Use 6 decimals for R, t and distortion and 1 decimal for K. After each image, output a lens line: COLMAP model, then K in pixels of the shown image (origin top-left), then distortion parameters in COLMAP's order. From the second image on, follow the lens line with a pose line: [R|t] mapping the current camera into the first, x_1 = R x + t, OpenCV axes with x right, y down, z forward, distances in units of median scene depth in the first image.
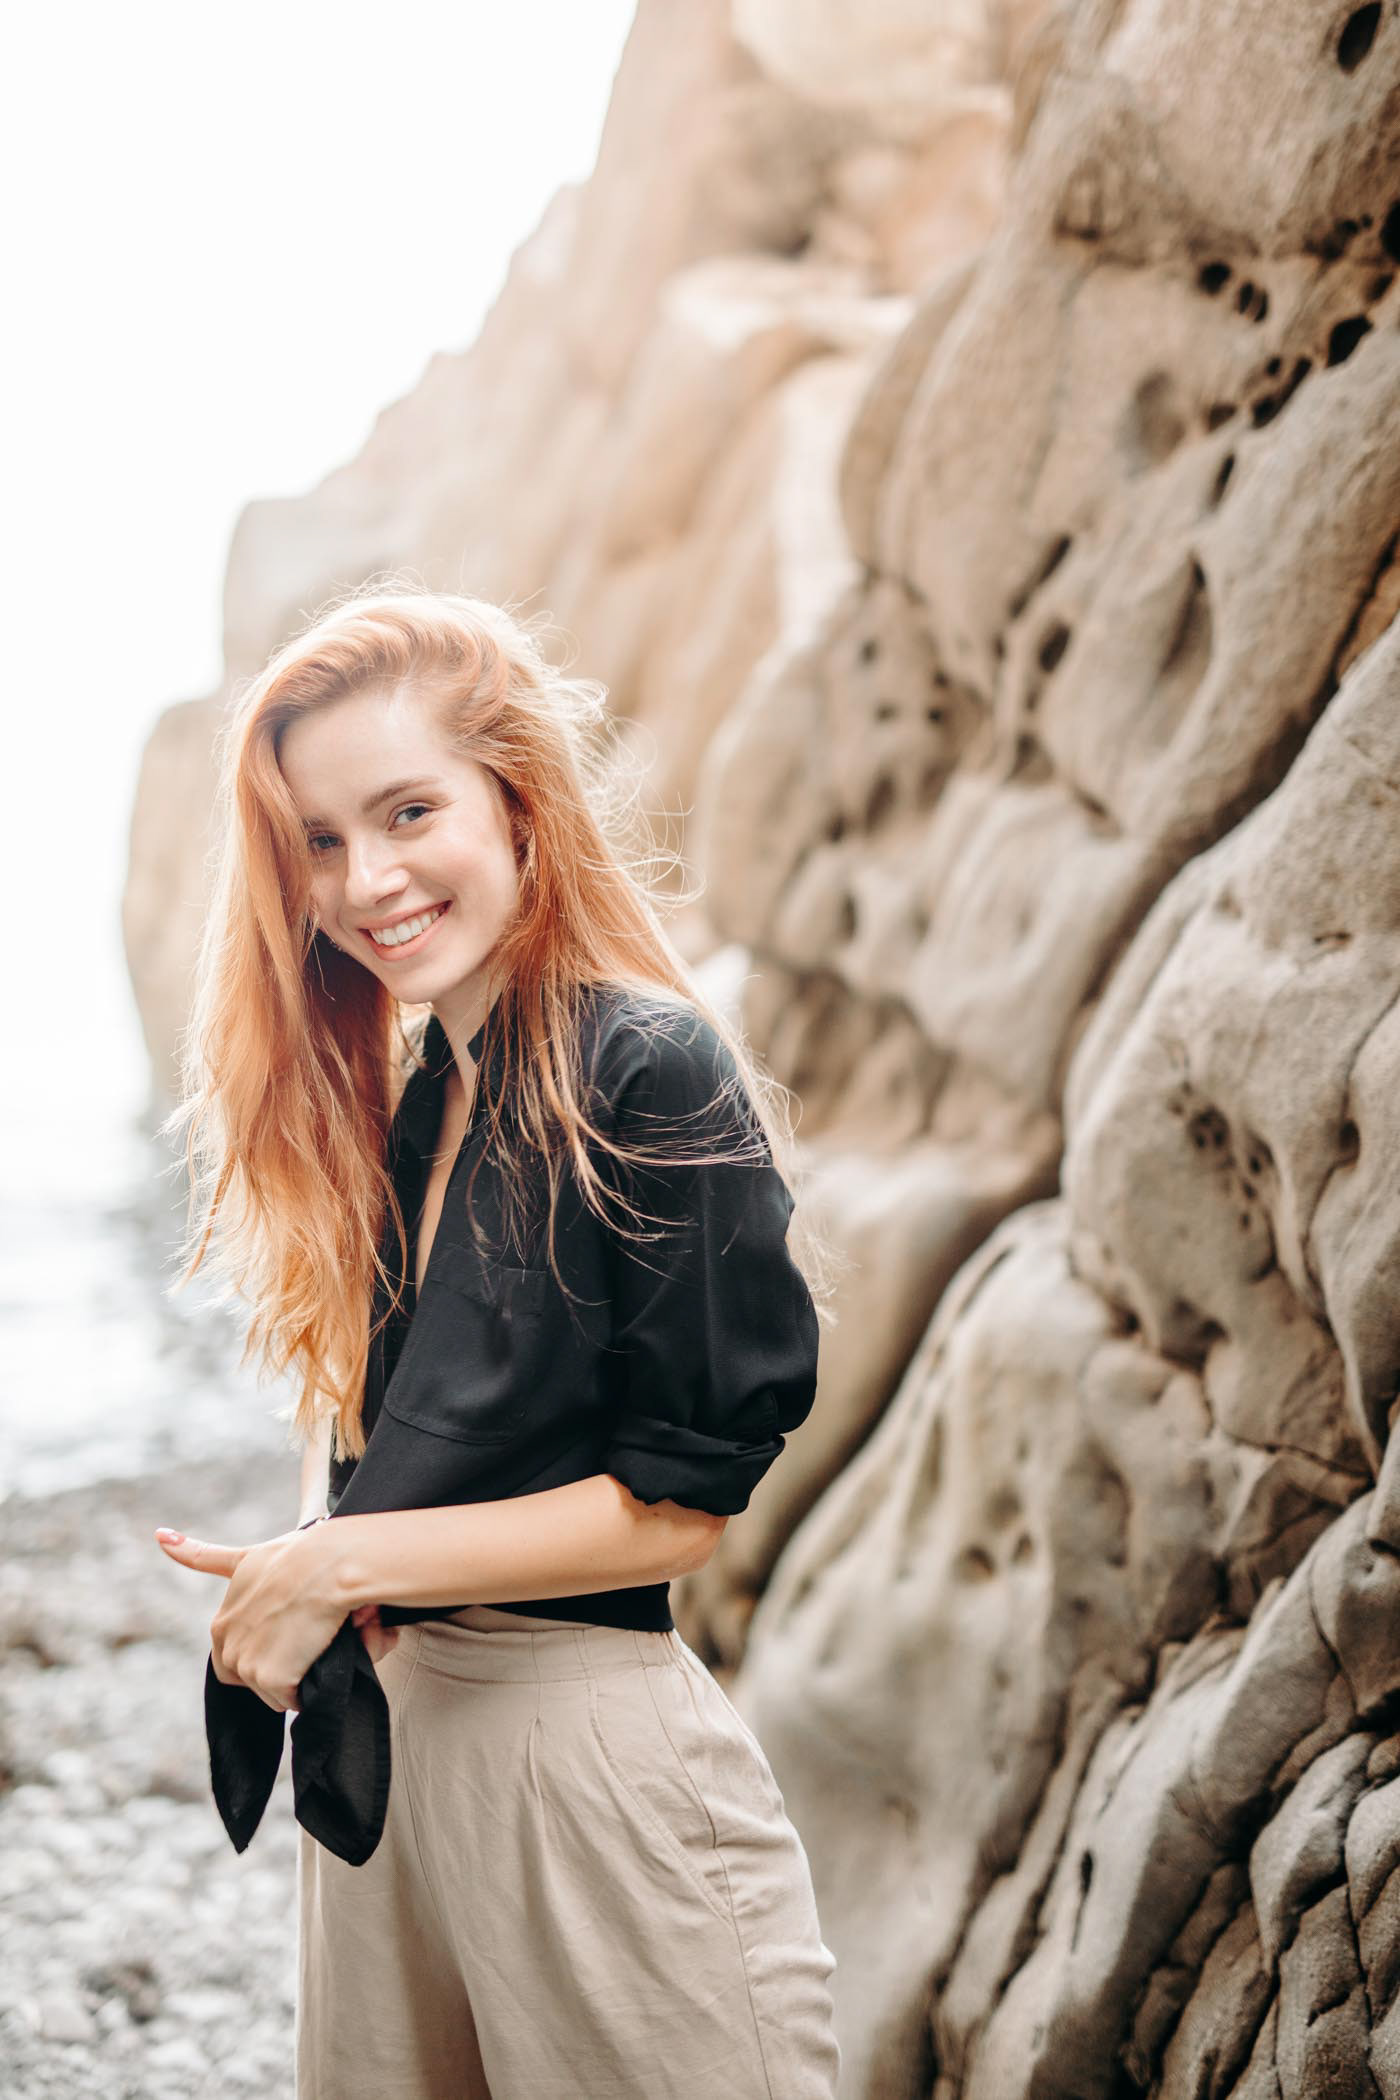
lens RADIAL K [[2863.4, 0, 718.9], [0, 2863.4, 1043.9], [0, 0, 1]] dist [-0.002859, 0.000000]
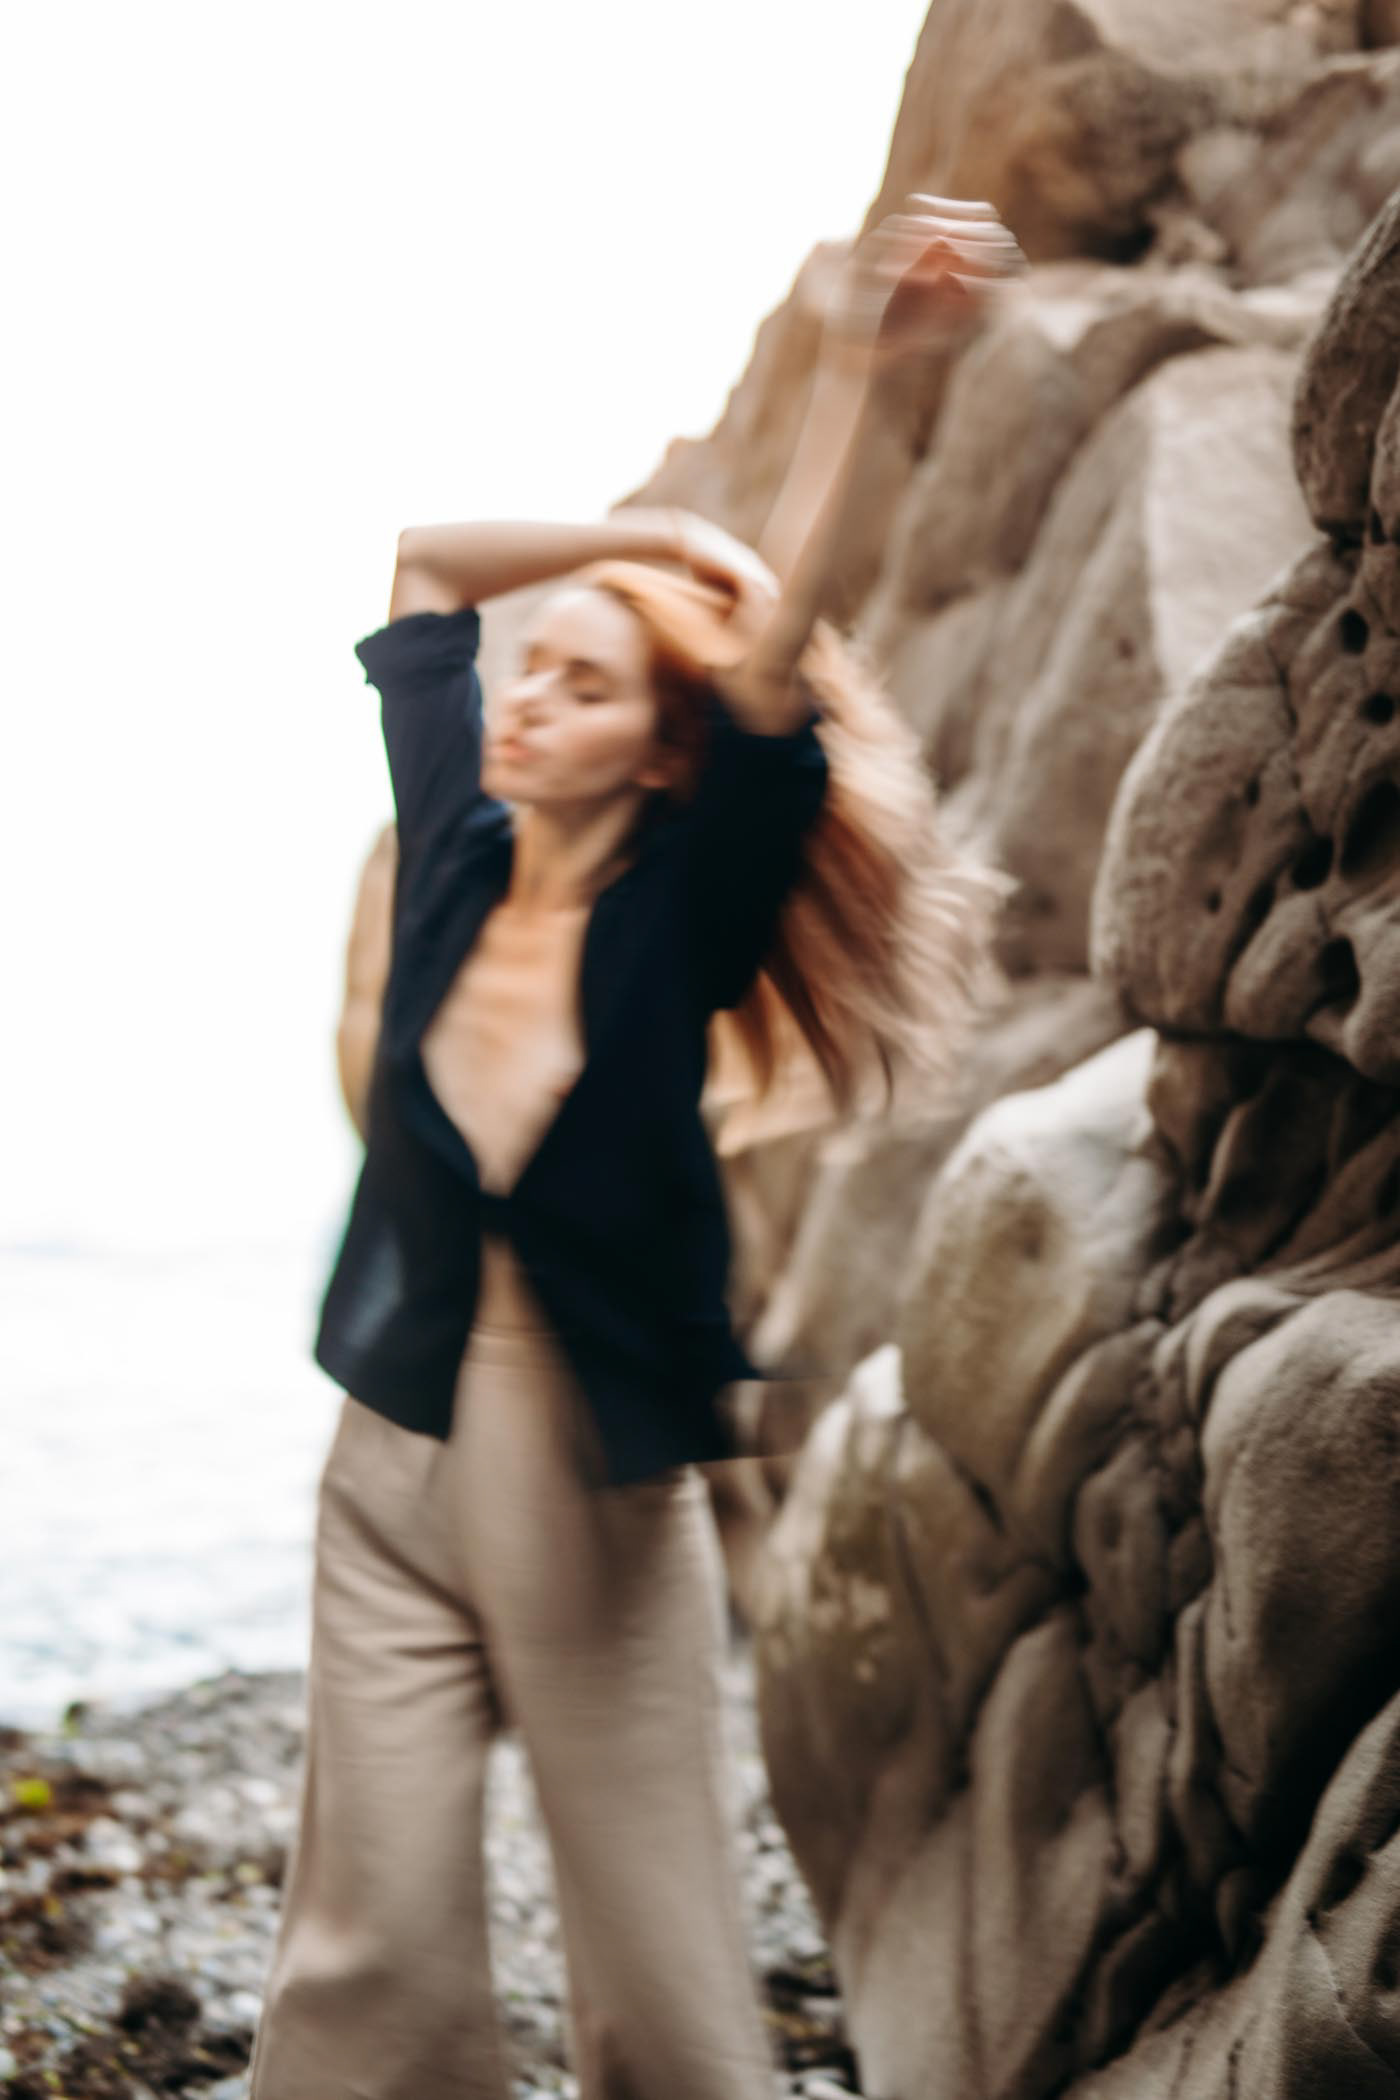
lens RADIAL K [[2863.4, 0, 698.9], [0, 2863.4, 1051.3], [0, 0, 1]] dist [-0.002859, 0.000000]
pose [[0.997086, -0.008674, -0.075795, -0.075461], [0.004955, 0.998781, -0.049109, 0.014570], [0.076129, 0.048591, 0.995913, 0.263517]]
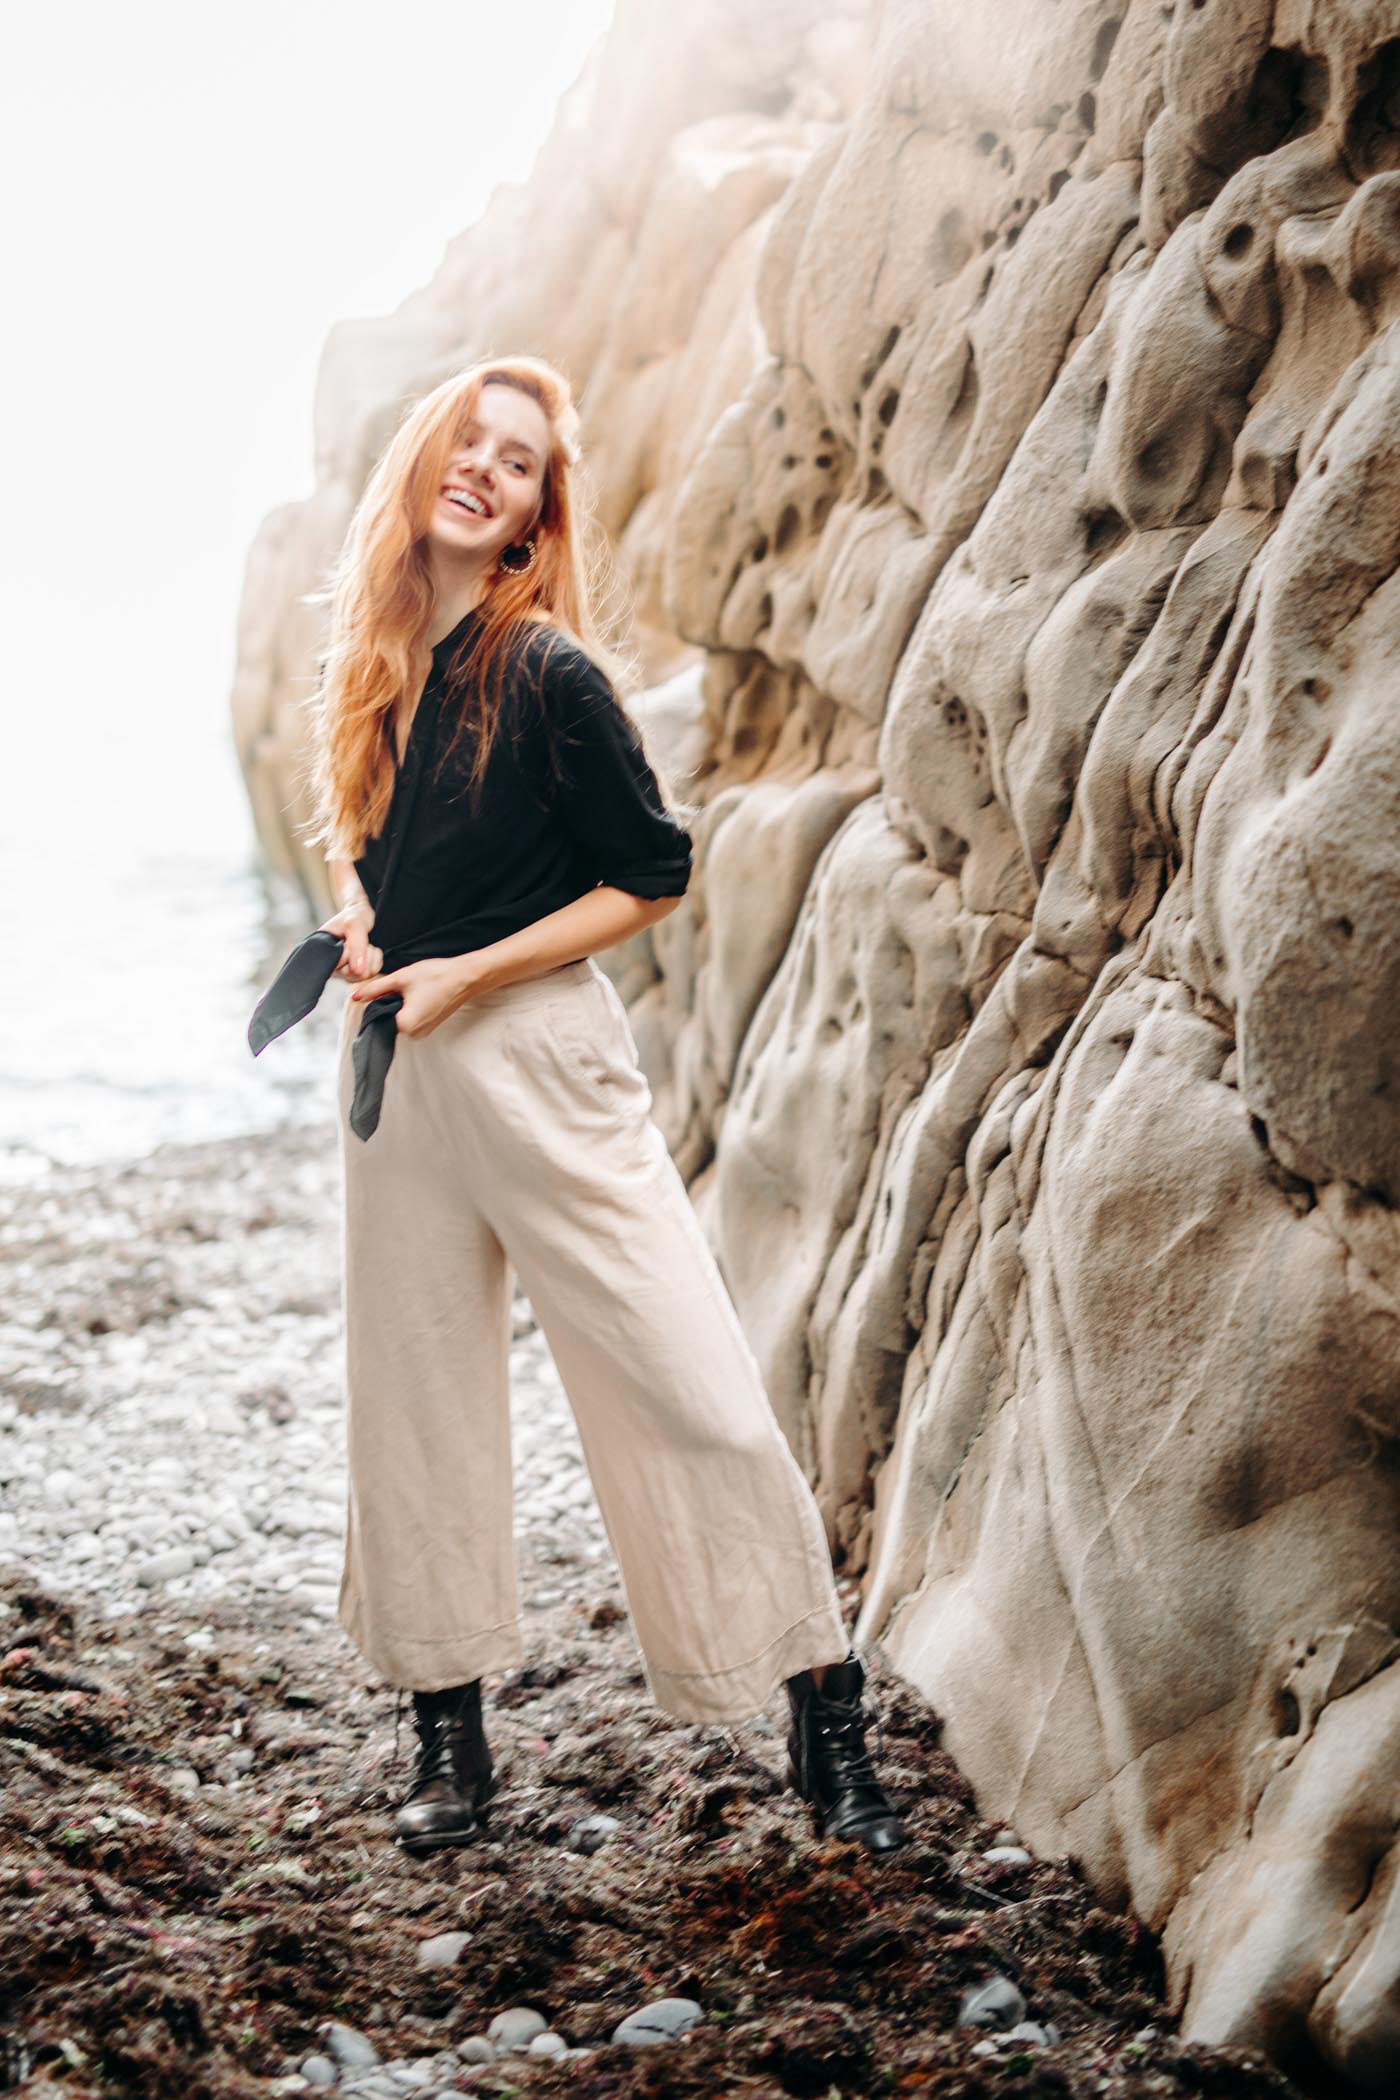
lens RADIAL K [[2863.4, 0, 690.7], [0, 2863.4, 1044.7], [0, 0, 1]] dist [-0.002859, 0.000000]
pose [[0.998749, -0.013902, -0.048042, 0.082828], [0.016711, 0.998142, 0.058590, 0.095628], [0.047138, -0.059319, 0.997125, -0.454469]]
